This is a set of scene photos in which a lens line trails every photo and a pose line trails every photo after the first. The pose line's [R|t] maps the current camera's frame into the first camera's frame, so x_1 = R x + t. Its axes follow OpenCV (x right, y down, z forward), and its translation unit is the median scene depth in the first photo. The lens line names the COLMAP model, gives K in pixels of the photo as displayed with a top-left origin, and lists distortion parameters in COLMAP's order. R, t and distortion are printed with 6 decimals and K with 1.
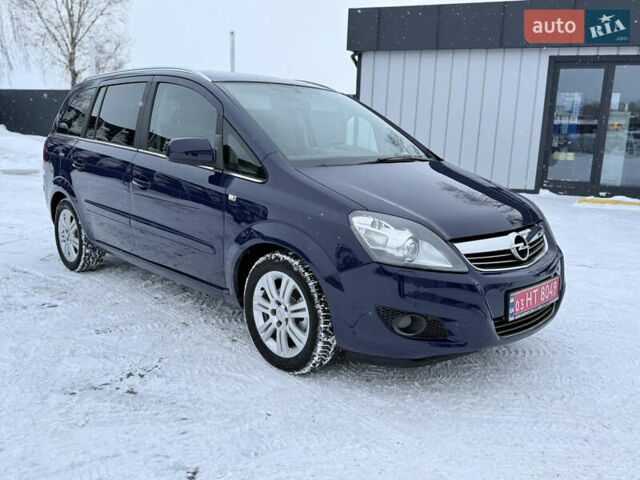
lens RADIAL K [[600.4, 0, 320.1], [0, 600.4, 239.6], [0, 0, 1]] dist [0.011718, 0.000000]
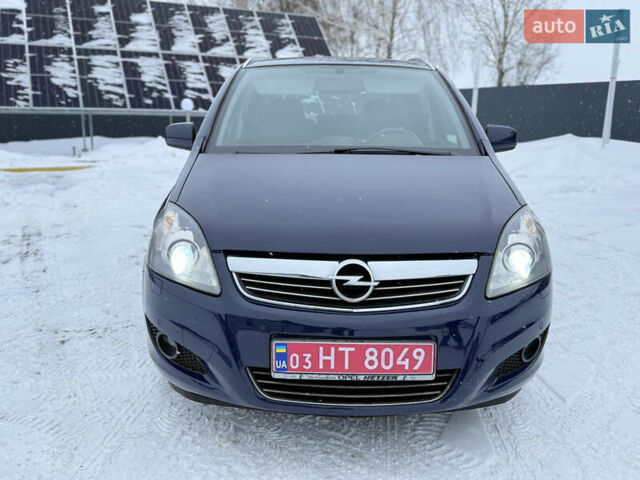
lens RADIAL K [[600.4, 0, 318.5], [0, 600.4, 240.9], [0, 0, 1]] dist [0.011718, 0.000000]
pose [[0.707643, 0.130164, -0.694478, 0.613125], [-0.129340, 0.990140, 0.053788, -0.050675], [0.694632, 0.051761, 0.717501, 0.393891]]
